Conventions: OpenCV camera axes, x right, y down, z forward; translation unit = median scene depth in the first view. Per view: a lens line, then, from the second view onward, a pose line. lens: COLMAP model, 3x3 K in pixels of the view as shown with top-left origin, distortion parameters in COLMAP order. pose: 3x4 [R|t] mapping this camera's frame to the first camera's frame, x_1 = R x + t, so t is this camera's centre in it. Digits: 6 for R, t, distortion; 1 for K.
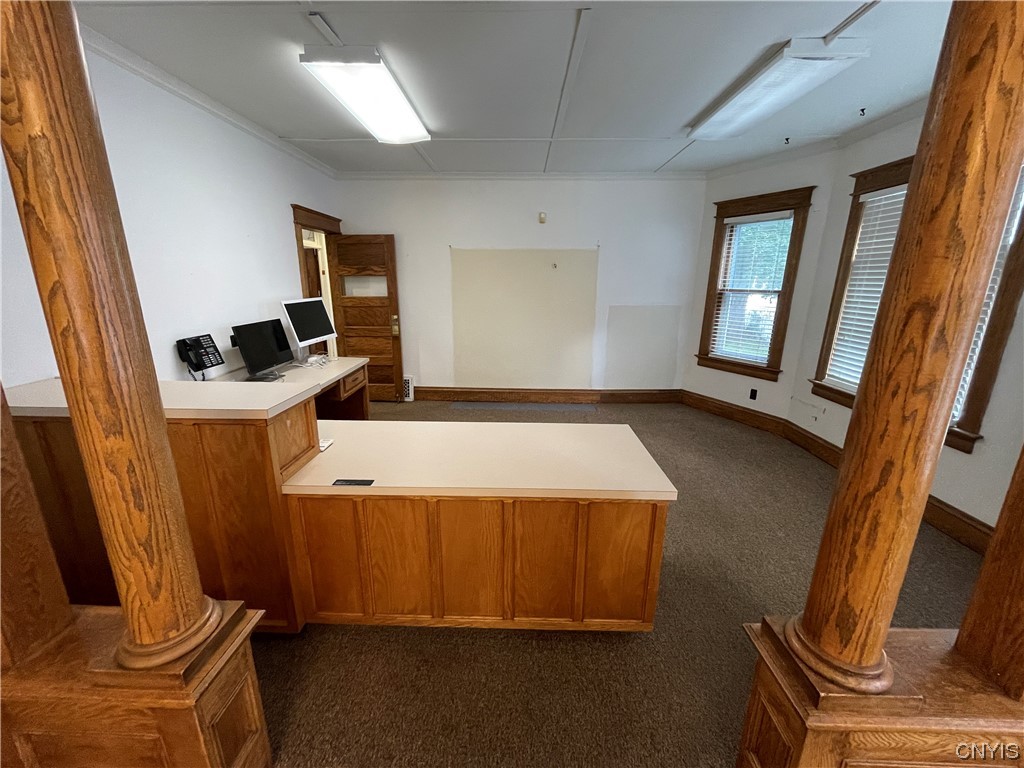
lens RADIAL K [[411.6, 0, 511.2], [0, 411.6, 384.9], [0, 0, 1]] dist [-0.002075, -0.000226]
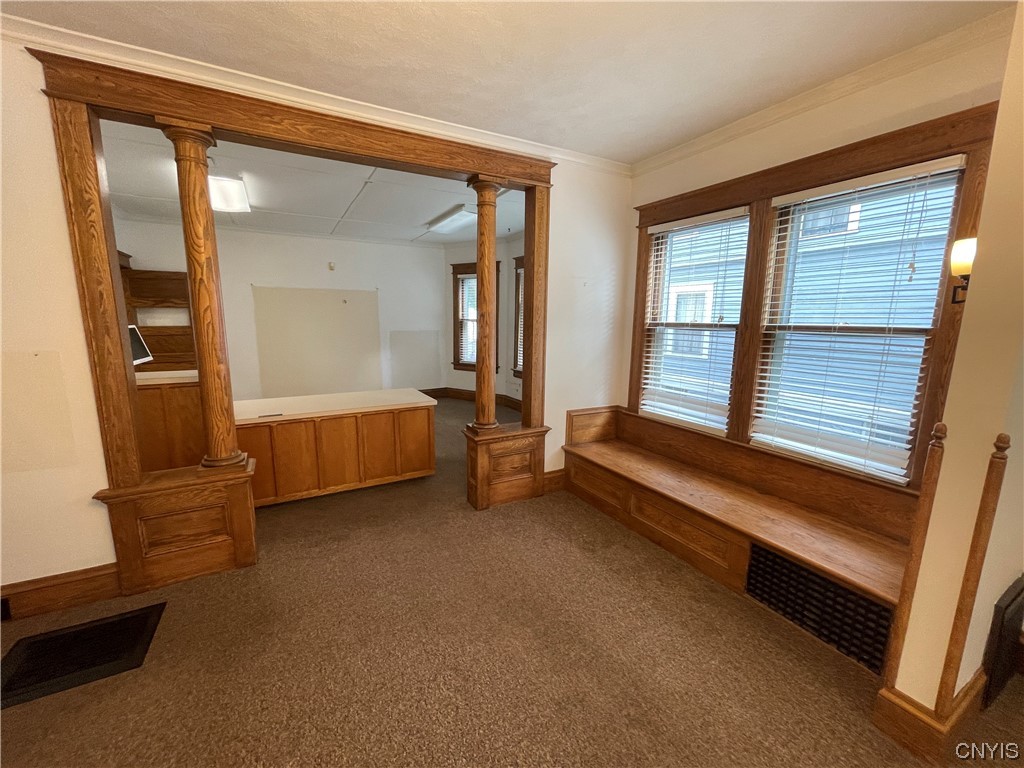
lens RADIAL K [[411.6, 0, 510.6], [0, 411.6, 385.5], [0, 0, 1]] dist [-0.002075, -0.000226]
pose [[0.860058, -0.081637, 0.503623, -0.189522], [0.123141, 0.991147, -0.049629, 0.165301], [-0.495113, 0.104701, 0.862497, -0.575593]]
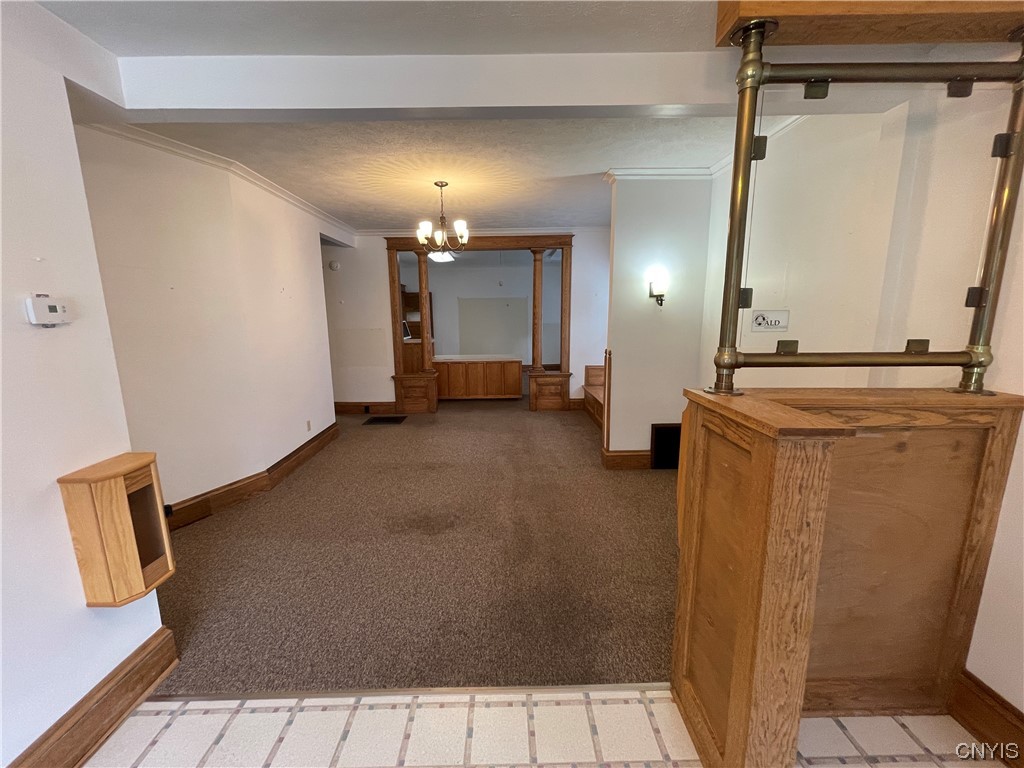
lens RADIAL K [[411.6, 0, 512.4], [0, 411.6, 384.9], [0, 0, 1]] dist [-0.002075, -0.000226]
pose [[0.998726, -0.025033, 0.043819, 0.042695], [0.028343, 0.996656, -0.076638, 0.425525], [-0.041754, 0.077782, 0.996096, -1.627820]]
